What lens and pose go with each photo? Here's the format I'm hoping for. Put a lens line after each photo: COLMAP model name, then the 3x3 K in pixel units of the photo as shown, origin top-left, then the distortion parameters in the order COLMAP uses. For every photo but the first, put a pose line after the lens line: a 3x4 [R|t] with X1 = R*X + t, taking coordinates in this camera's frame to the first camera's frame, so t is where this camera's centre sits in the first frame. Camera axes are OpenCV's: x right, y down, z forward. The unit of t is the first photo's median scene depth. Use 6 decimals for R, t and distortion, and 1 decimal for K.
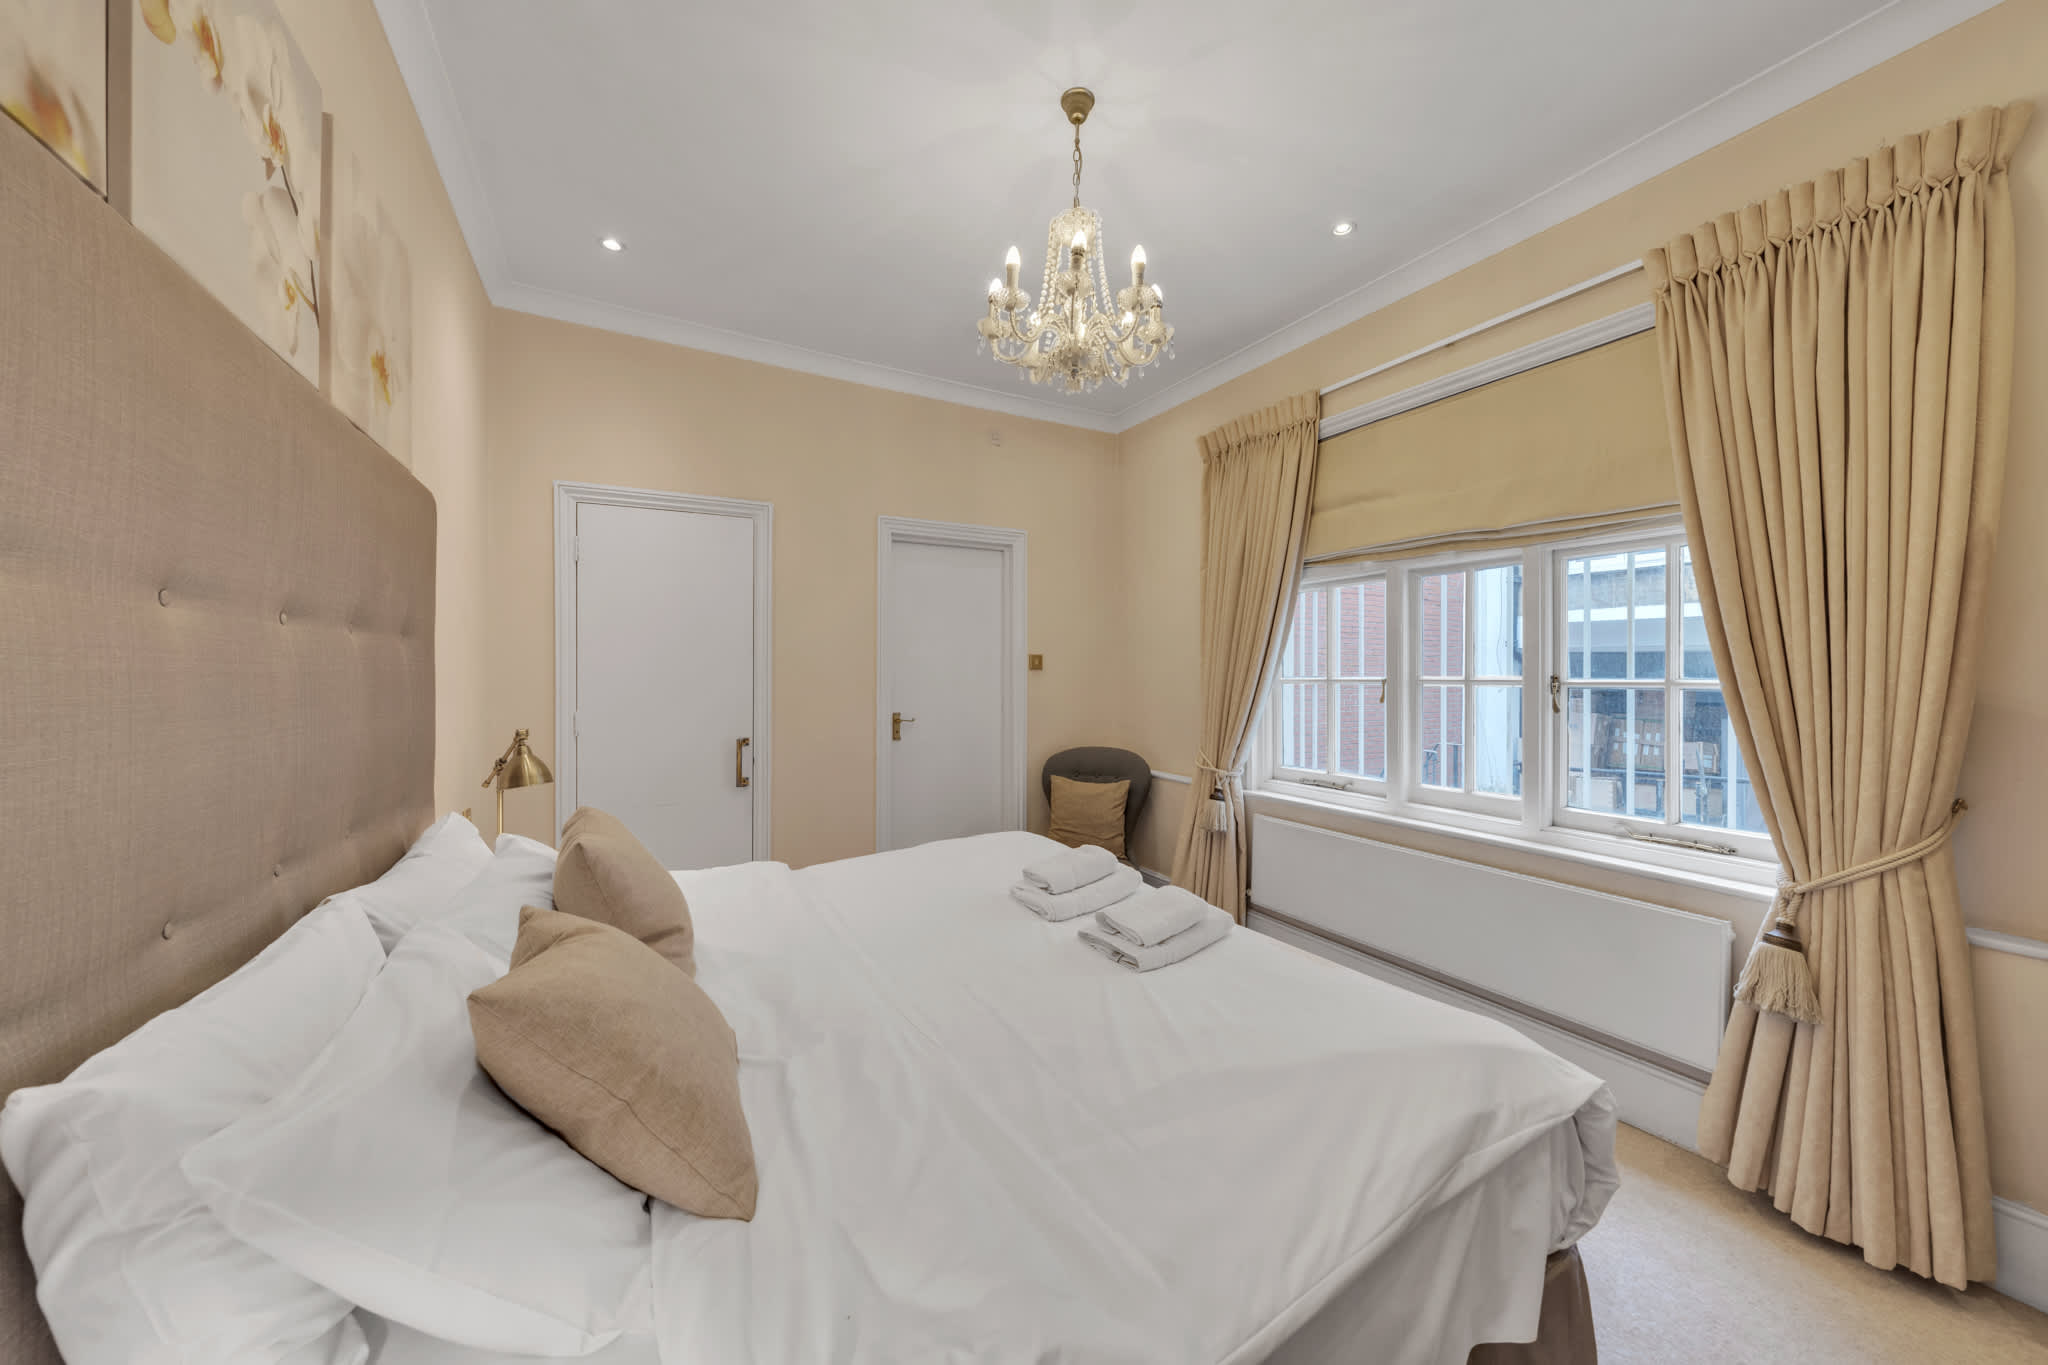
lens RADIAL K [[731.1, 0, 1033.0], [0, 731.1, 683.0], [0, 0, 1]] dist [-0.000502, -0.000068]
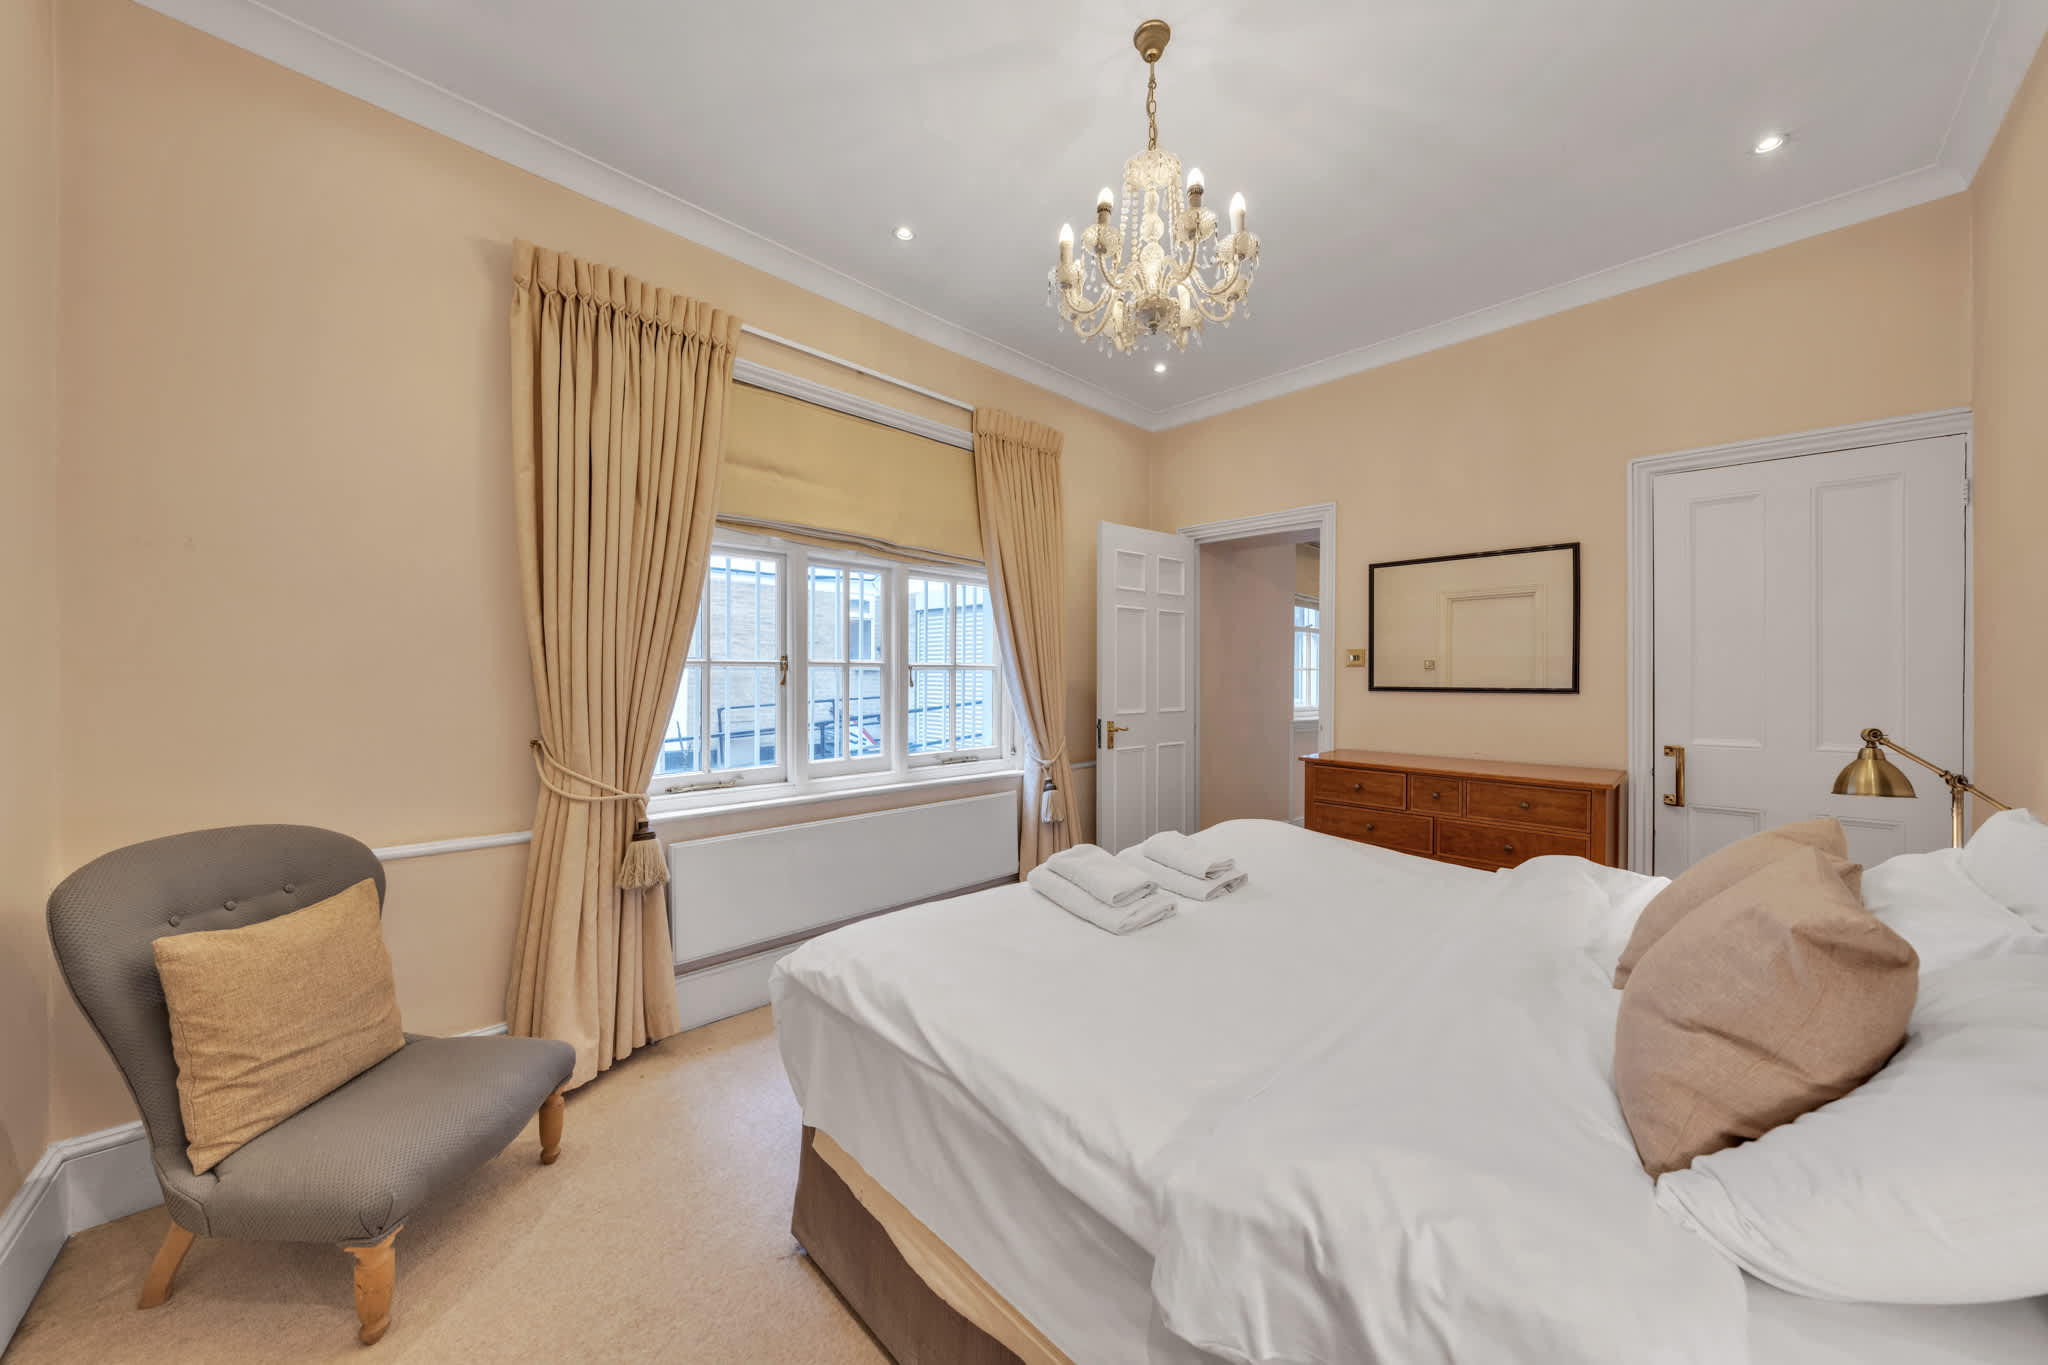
lens RADIAL K [[731.1, 0, 1033.0], [0, 731.1, 683.0], [0, 0, 1]] dist [-0.000502, -0.000068]
pose [[-0.293233, -0.024856, 0.955718, -0.589863], [-0.002618, 0.999679, 0.025197, -0.001785], [-0.956038, 0.004886, -0.293204, 1.020524]]
